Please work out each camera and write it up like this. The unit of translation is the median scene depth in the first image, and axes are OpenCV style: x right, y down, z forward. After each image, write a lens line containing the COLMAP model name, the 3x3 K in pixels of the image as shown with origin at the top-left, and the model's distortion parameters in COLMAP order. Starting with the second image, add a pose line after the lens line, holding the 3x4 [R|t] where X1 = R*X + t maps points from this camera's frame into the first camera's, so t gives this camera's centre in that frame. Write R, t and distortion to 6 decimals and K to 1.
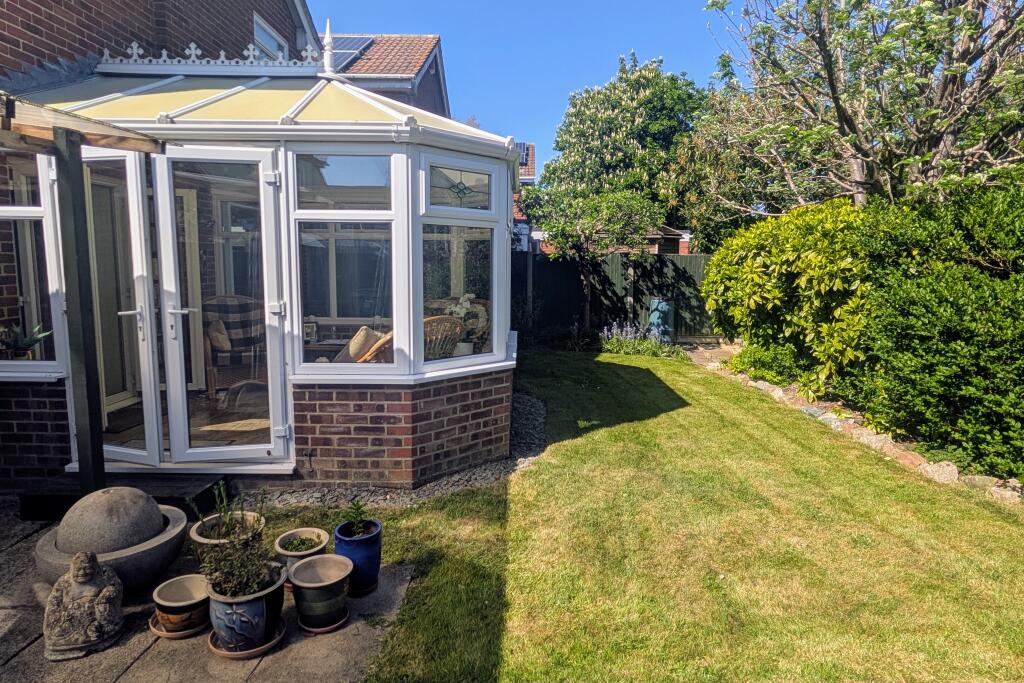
lens RADIAL K [[591.0, 0, 513.9], [0, 591.0, 337.5], [0, 0, 1]] dist [0.000494, -0.001604]
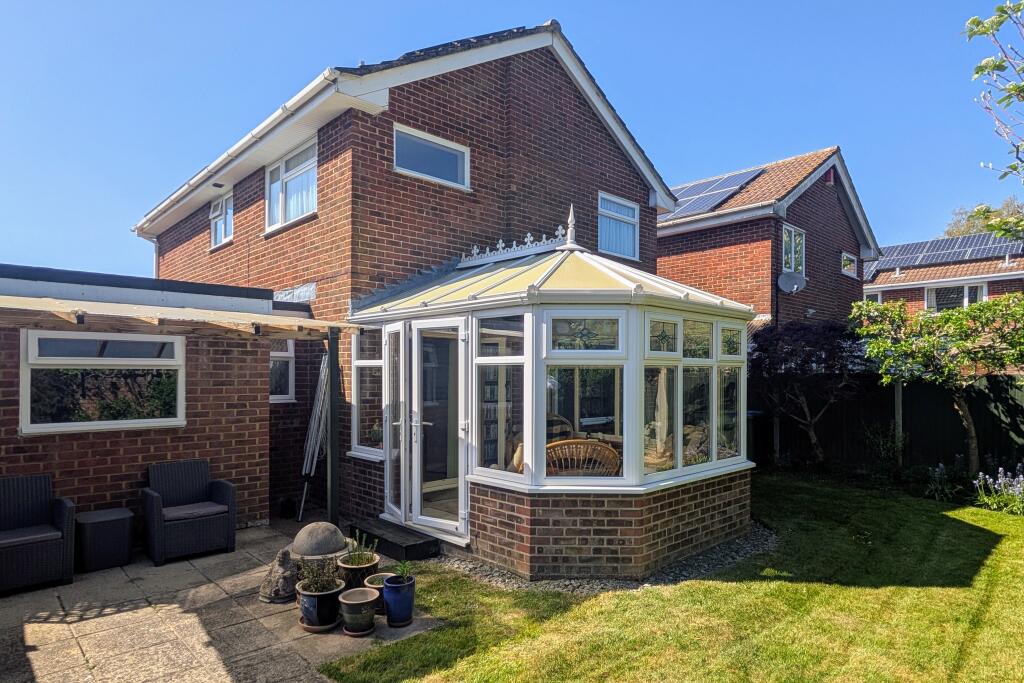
lens RADIAL K [[591.0, 0, 516.4], [0, 591.0, 373.3], [0, 0, 1]] dist [0.000494, -0.001604]
pose [[0.692022, -0.008518, -0.721827, 0.688791], [-0.087401, 0.991586, -0.095493, -0.047709], [0.716566, 0.129172, 0.685454, 0.093827]]
